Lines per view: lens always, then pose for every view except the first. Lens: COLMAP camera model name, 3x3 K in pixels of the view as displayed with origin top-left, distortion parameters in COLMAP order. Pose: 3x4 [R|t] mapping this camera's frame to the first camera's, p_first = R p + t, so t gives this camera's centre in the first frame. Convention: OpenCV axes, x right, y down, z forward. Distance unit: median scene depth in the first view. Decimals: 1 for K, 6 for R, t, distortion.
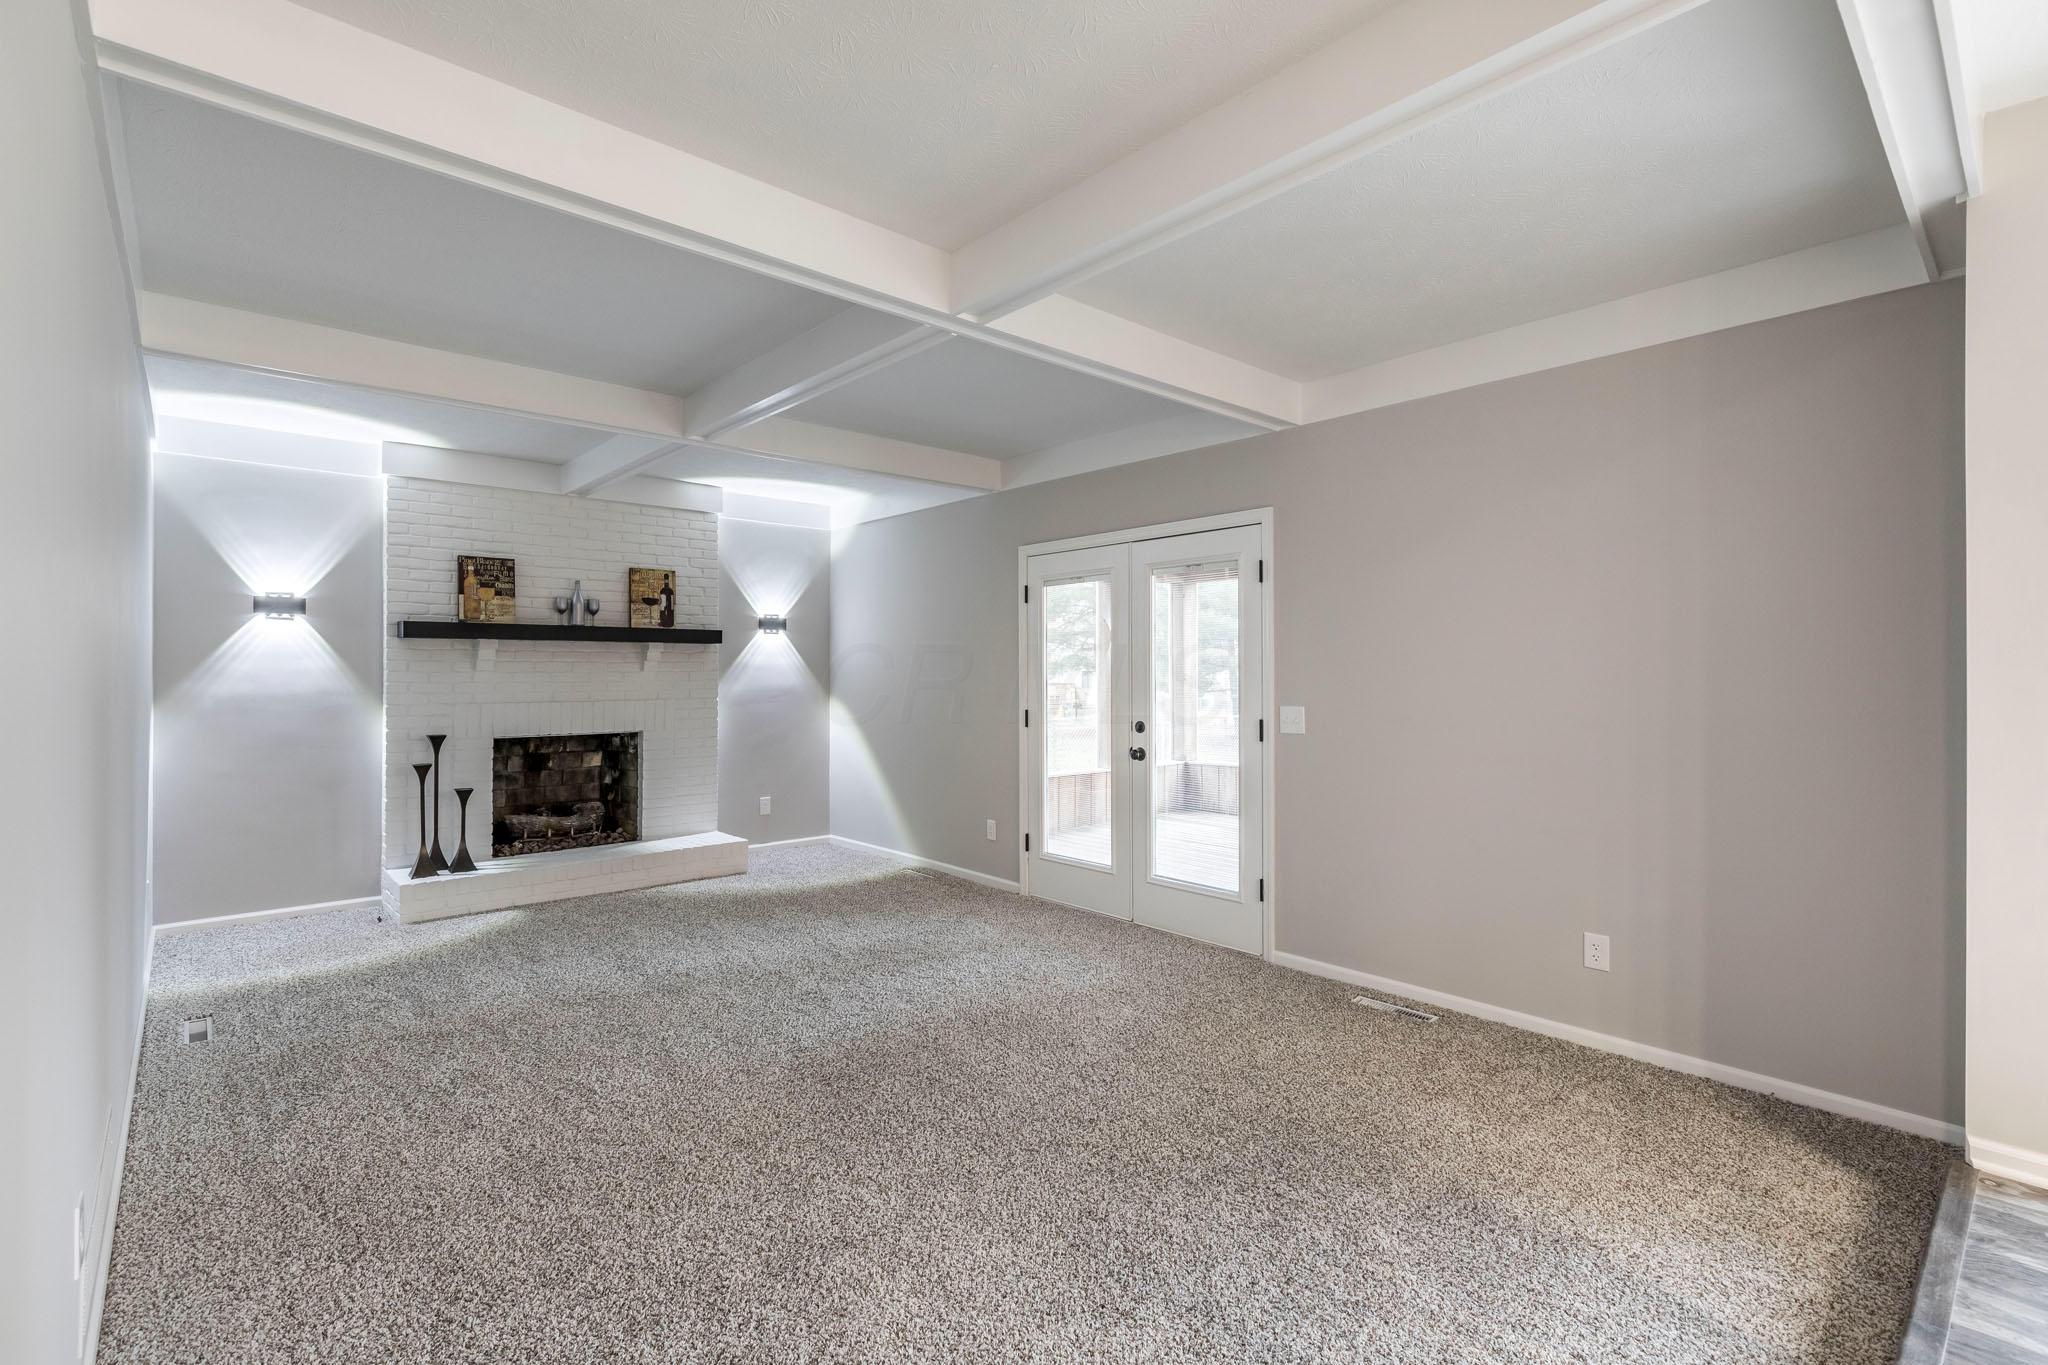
lens RADIAL K [[916.3, 0, 1033.5], [0, 916.3, 663.6], [0, 0, 1]] dist [0.000400, -0.000501]
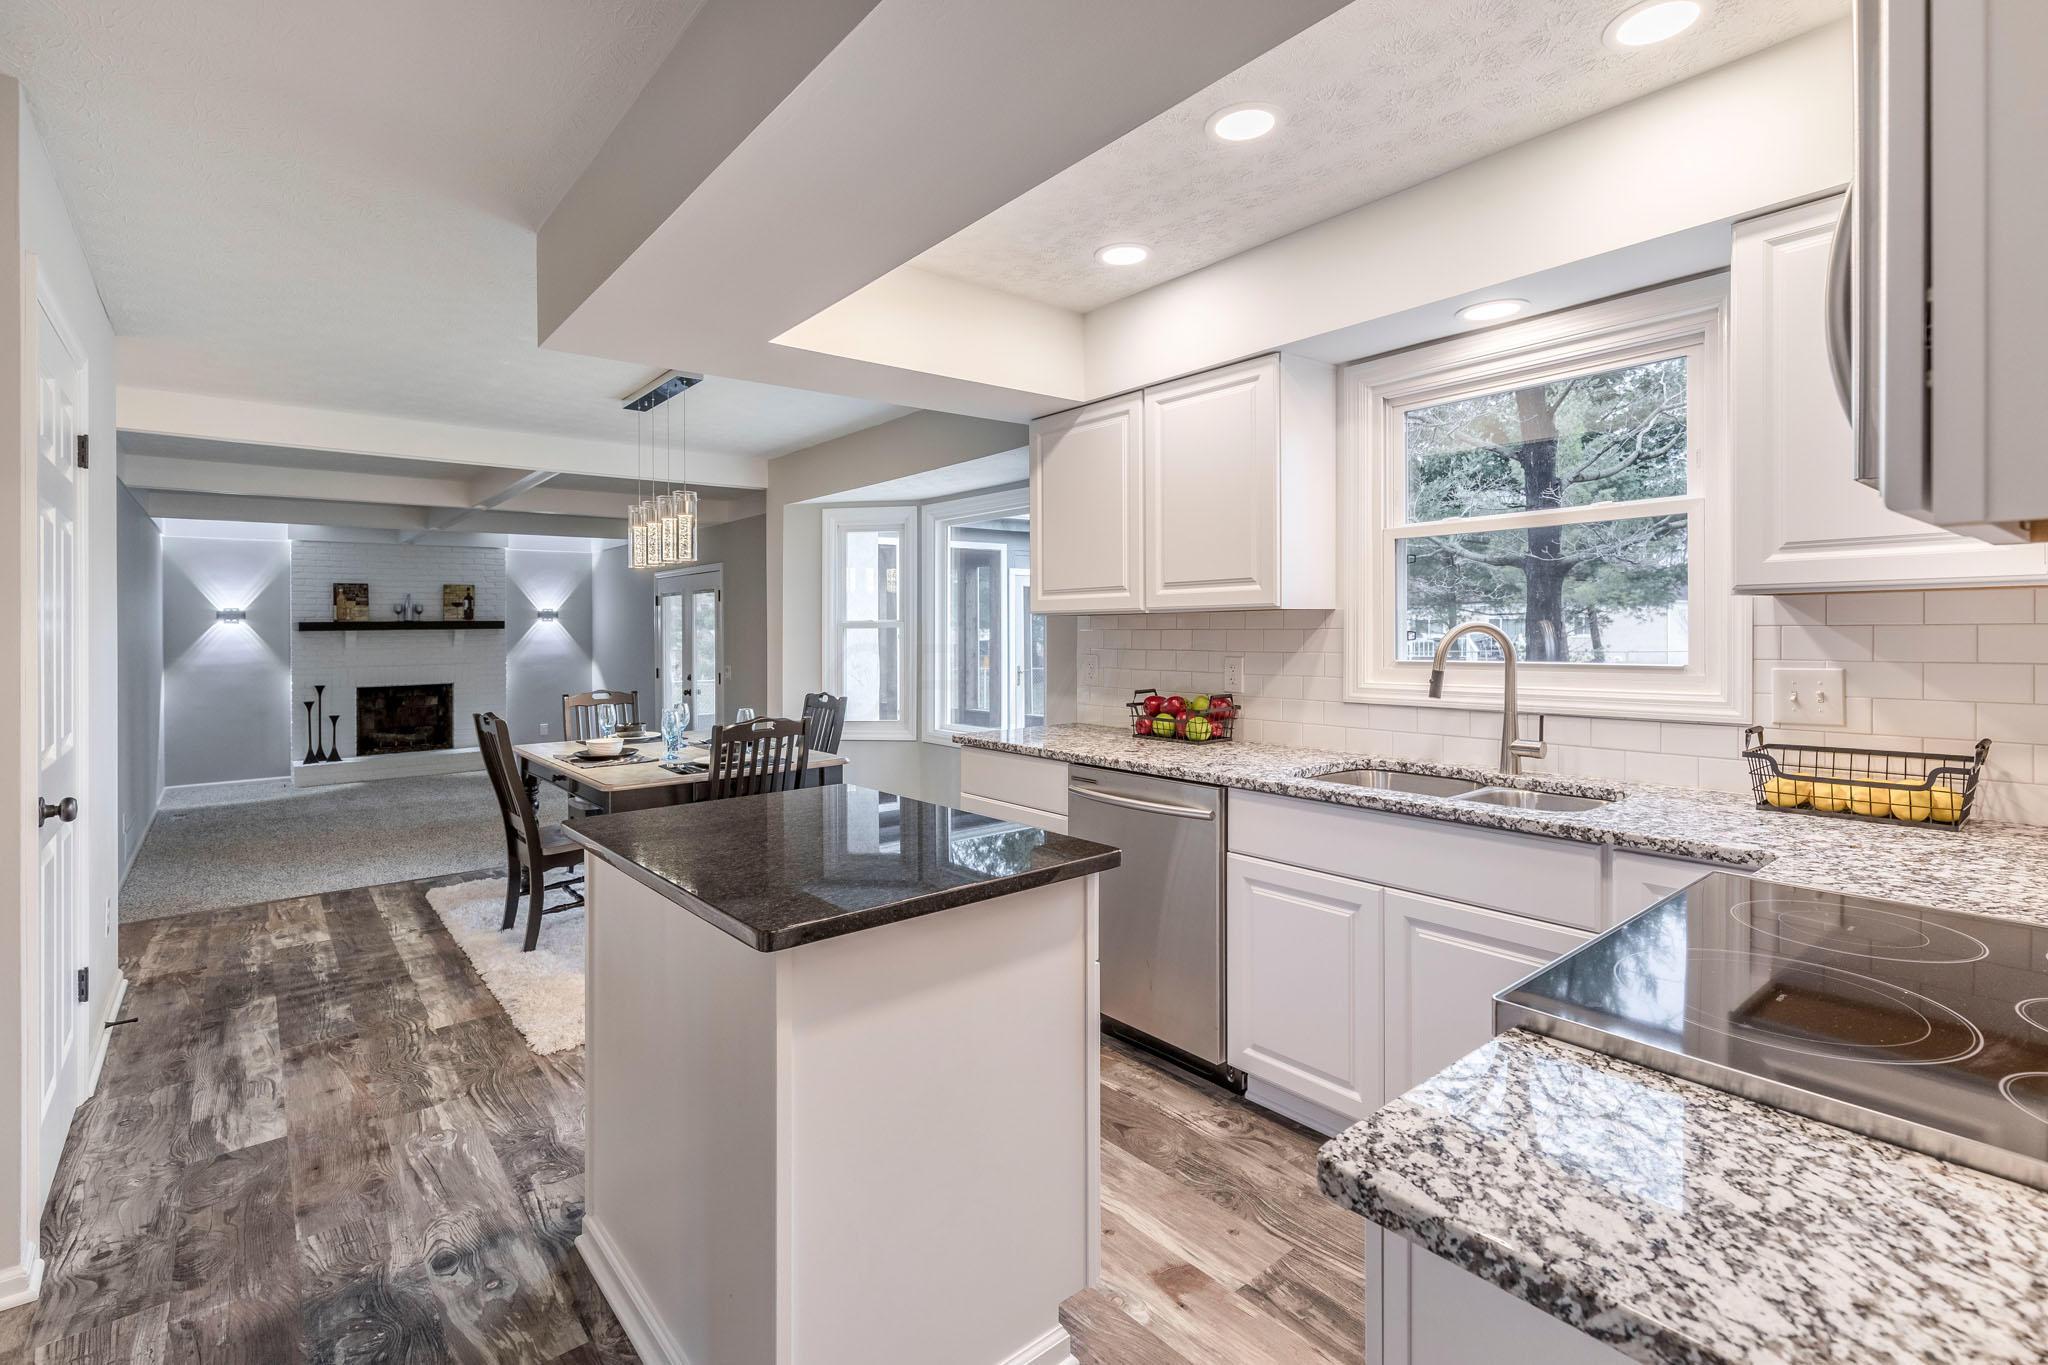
lens RADIAL K [[916.3, 0, 1019.5], [0, 916.3, 615.3], [0, 0, 1]] dist [0.000400, -0.000501]
pose [[0.999357, -0.010871, -0.034172, 0.689773], [0.010850, 0.999941, -0.000802, -0.037669], [0.034179, 0.000431, 0.999416, -0.657504]]
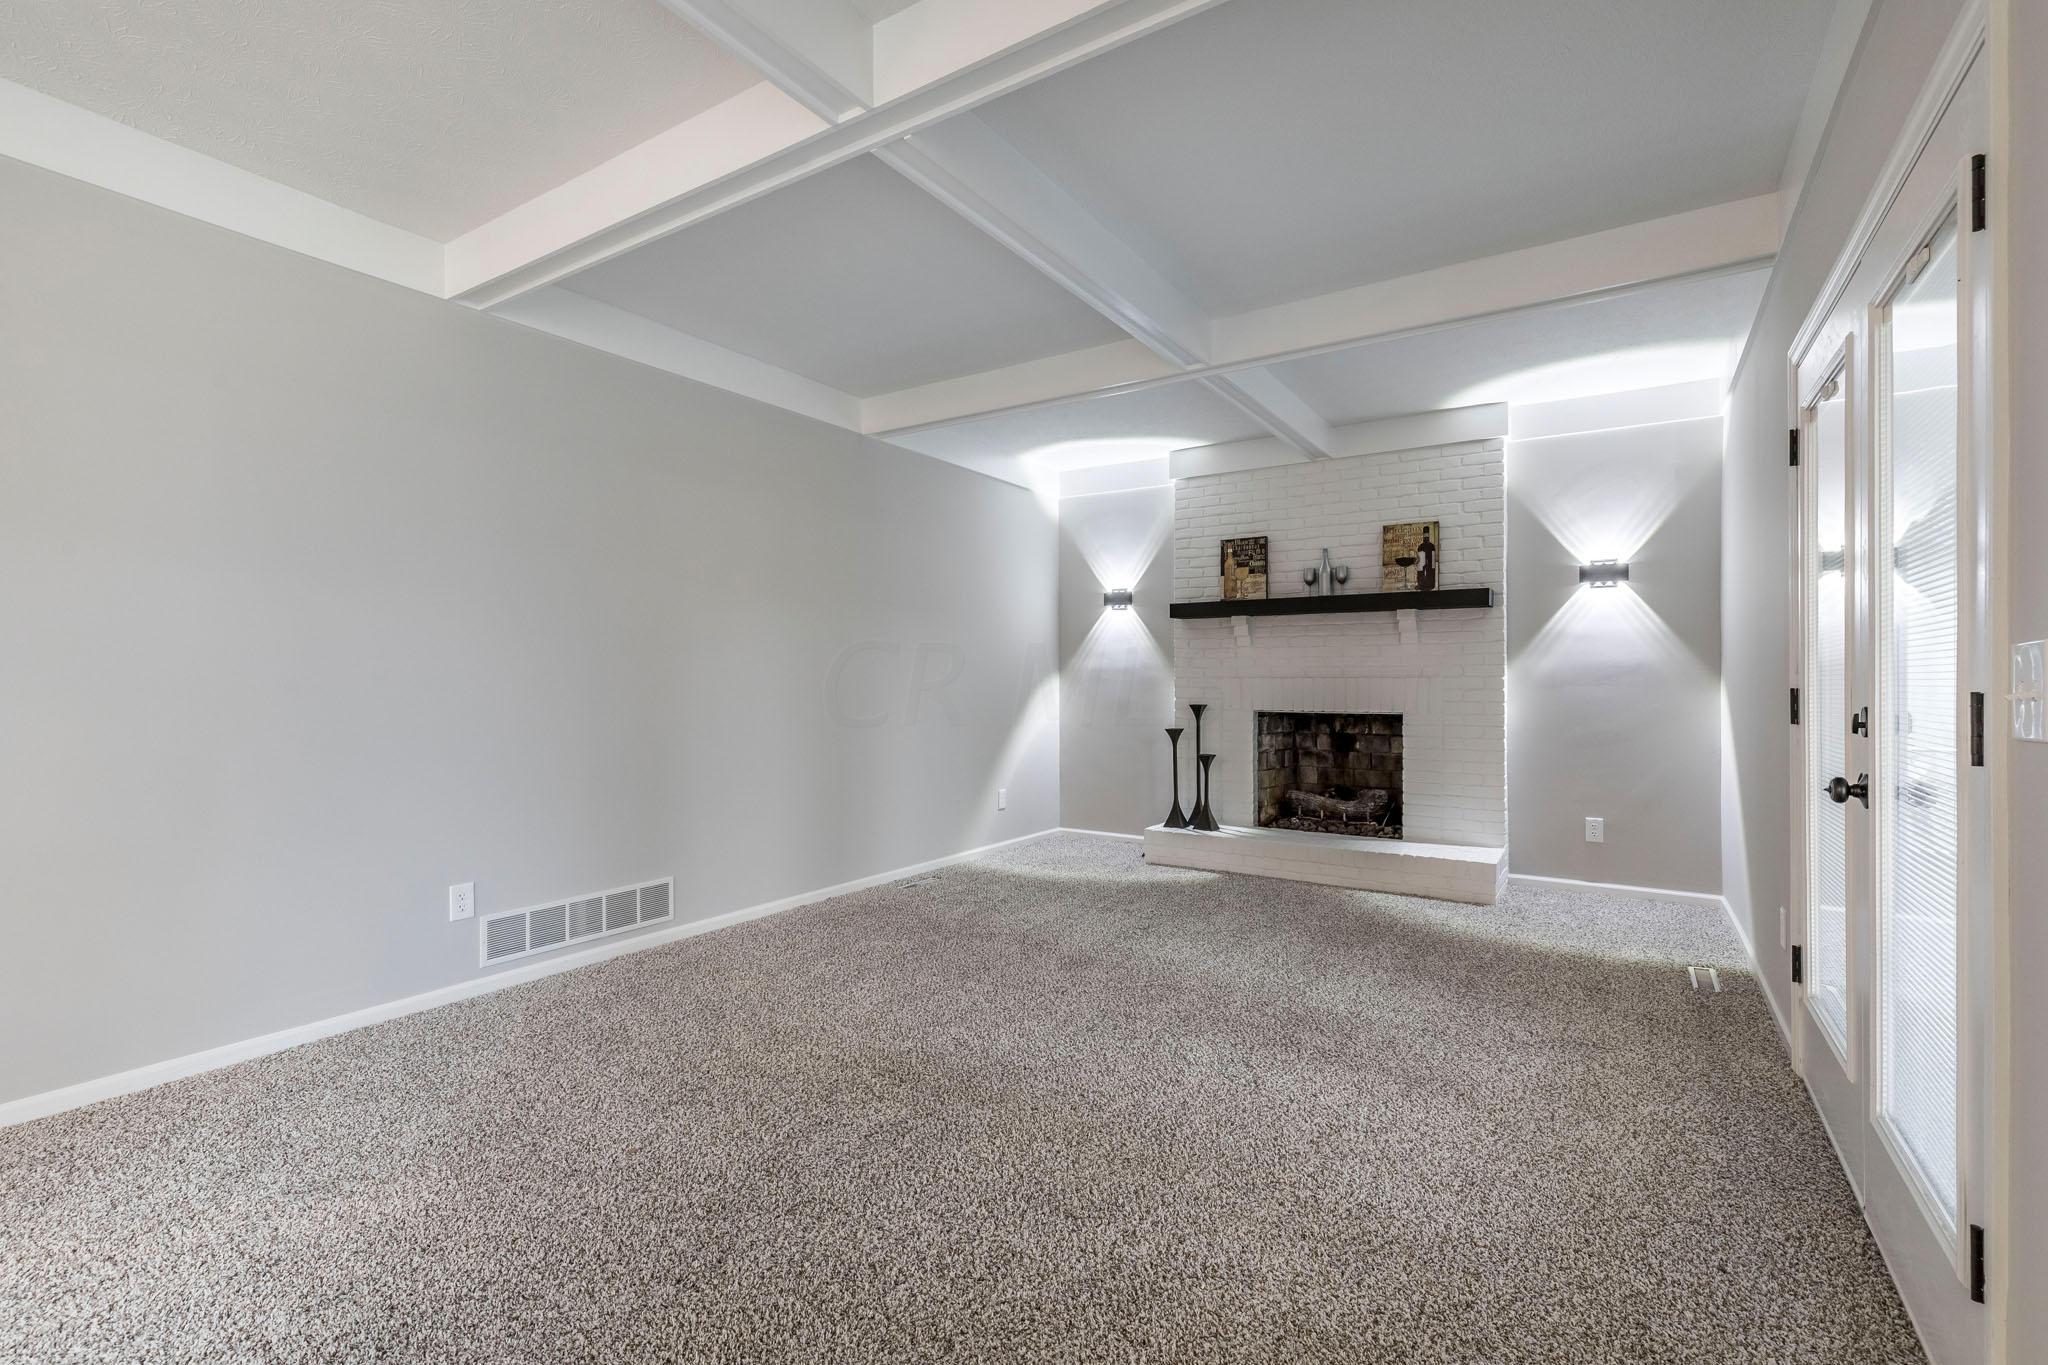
lens RADIAL K [[916.3, 0, 1028.8], [0, 916.3, 679.3], [0, 0, 1]] dist [0.000400, -0.000501]
pose [[0.251079, 0.000223, -0.967967, 0.335525], [0.007645, 0.999968, 0.002213, 0.038916], [0.967936, -0.007956, 0.251069, 0.465796]]
